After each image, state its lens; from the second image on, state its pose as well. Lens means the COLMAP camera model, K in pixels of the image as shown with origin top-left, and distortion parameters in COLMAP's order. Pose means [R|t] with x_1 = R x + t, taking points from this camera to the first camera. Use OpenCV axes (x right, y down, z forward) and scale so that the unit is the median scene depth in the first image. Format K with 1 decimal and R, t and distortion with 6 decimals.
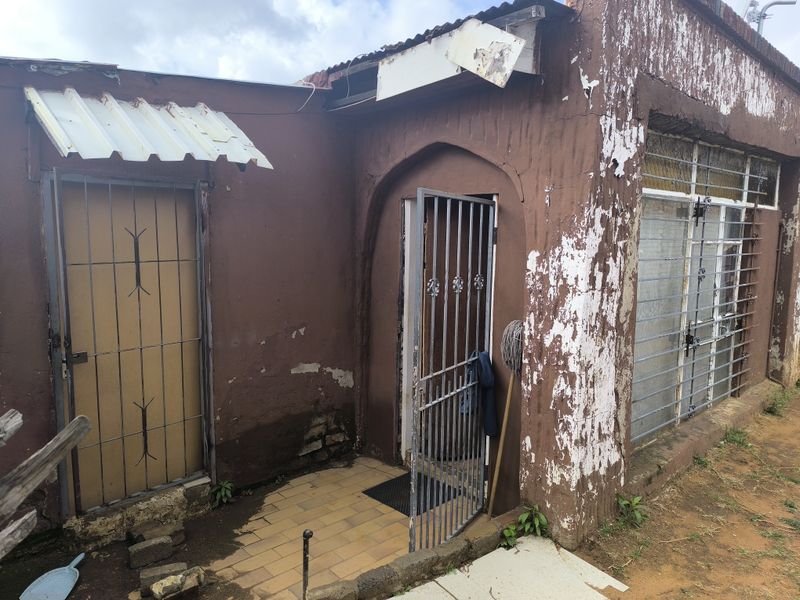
lens RADIAL K [[552.8, 0, 395.2], [0, 552.8, 298.5], [0, 0, 1]] dist [0.033243, -0.038592]
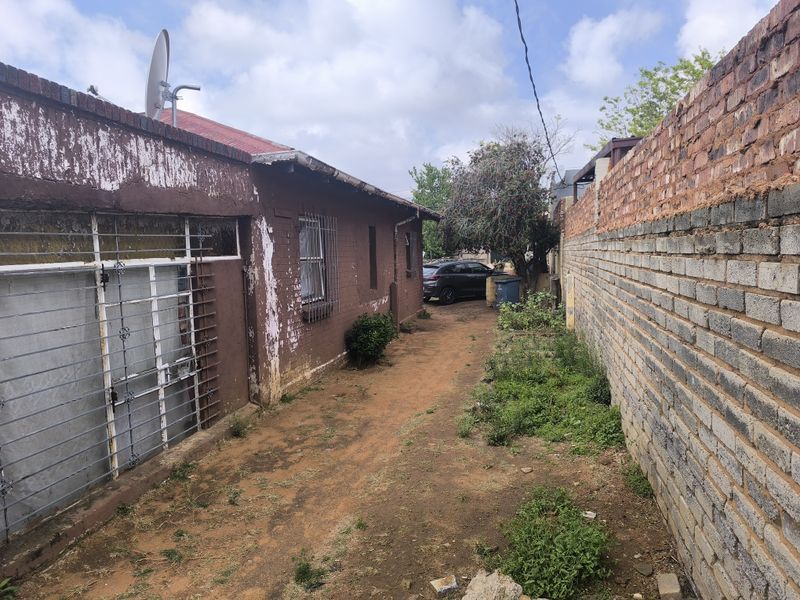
lens RADIAL K [[552.8, 0, 399.3], [0, 552.8, 303.4], [0, 0, 1]] dist [0.033243, -0.038592]
pose [[0.812571, -0.088901, 0.576043, 0.367652], [0.100234, 0.994890, 0.012150, -0.060167], [-0.574179, 0.047866, 0.817329, -0.187870]]
